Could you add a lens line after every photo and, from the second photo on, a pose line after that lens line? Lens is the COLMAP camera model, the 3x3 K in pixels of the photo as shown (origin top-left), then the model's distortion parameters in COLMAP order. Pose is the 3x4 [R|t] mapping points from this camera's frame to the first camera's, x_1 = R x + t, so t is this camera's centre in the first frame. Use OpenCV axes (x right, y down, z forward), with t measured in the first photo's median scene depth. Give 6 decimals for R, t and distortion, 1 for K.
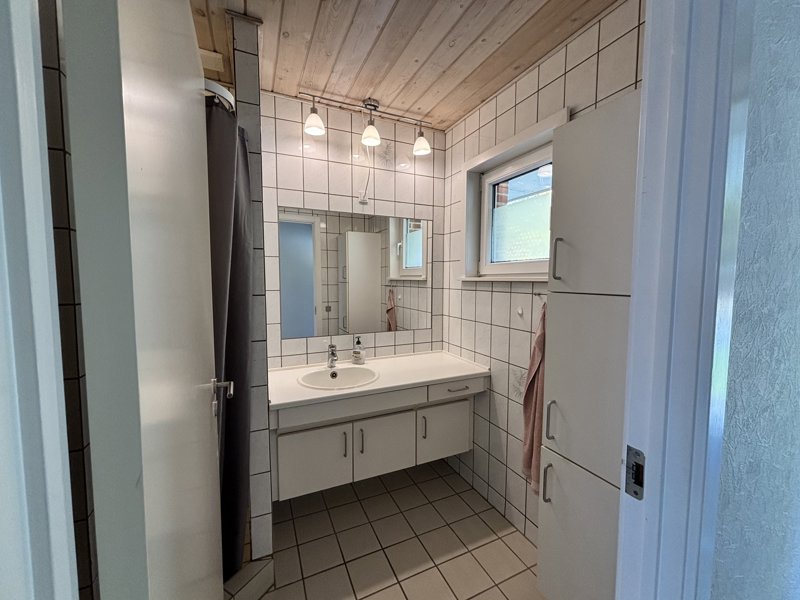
lens RADIAL K [[324.2, 0, 400.0], [0, 324.2, 300.0], [0, 0, 1]] dist [0.000833, 0.000054]
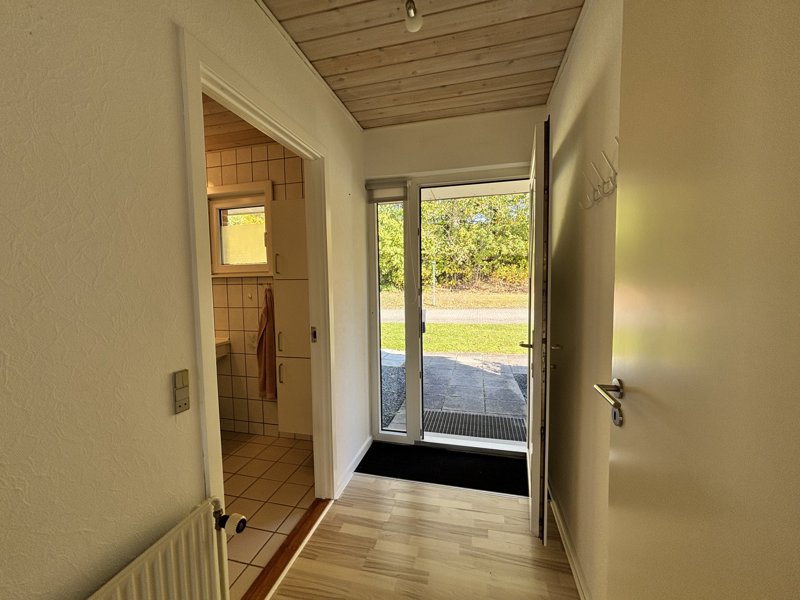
lens RADIAL K [[324.2, 0, 400.0], [0, 324.2, 300.0], [0, 0, 1]] dist [0.000833, 0.000054]
pose [[0.624883, -0.062975, 0.778174, -0.410200], [0.071045, 0.997193, 0.023649, 0.071244], [-0.777479, 0.040508, 0.627603, -0.569081]]
